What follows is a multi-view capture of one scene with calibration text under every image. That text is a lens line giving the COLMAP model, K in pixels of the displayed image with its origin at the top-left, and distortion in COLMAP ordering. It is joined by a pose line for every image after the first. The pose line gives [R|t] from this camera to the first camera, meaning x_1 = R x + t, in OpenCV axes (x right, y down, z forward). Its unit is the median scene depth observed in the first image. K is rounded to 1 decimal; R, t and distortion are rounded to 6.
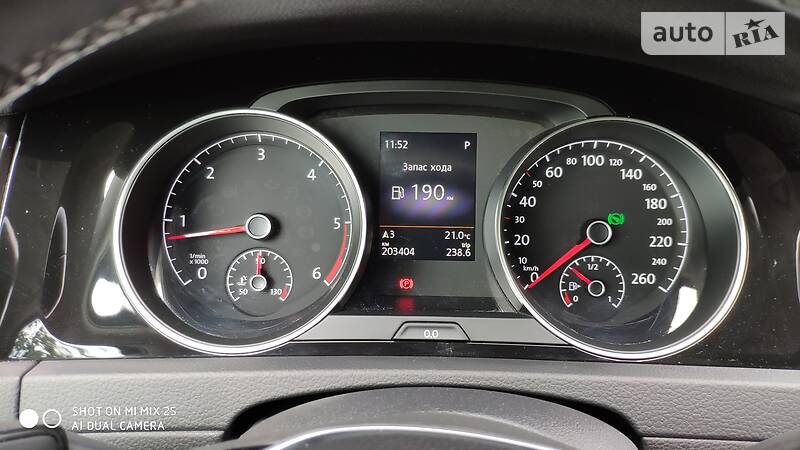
lens RADIAL K [[556.9, 0, 397.6], [0, 556.9, 233.2], [0, 0, 1]] dist [-0.012195, -0.053615]
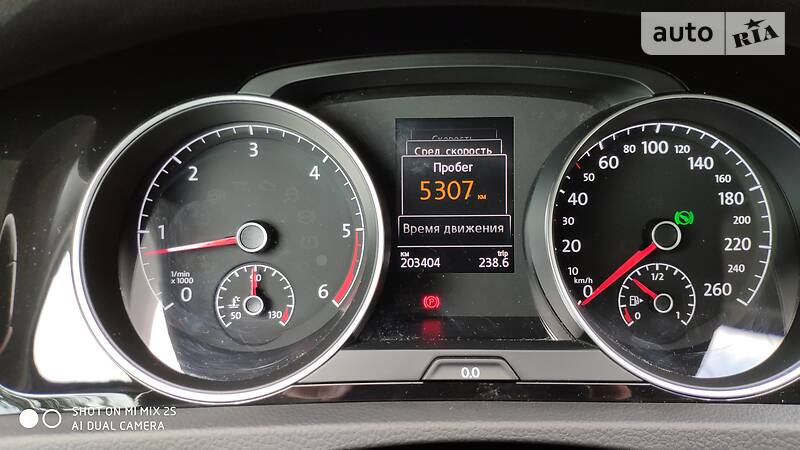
lens RADIAL K [[556.9, 0, 391.9], [0, 556.9, 225.7], [0, 0, 1]] dist [-0.012195, -0.053615]
pose [[0.999668, -0.022941, -0.011747, -0.031668], [0.023051, 0.999691, 0.009313, -0.031888], [0.011530, -0.009581, 0.999888, 0.173827]]
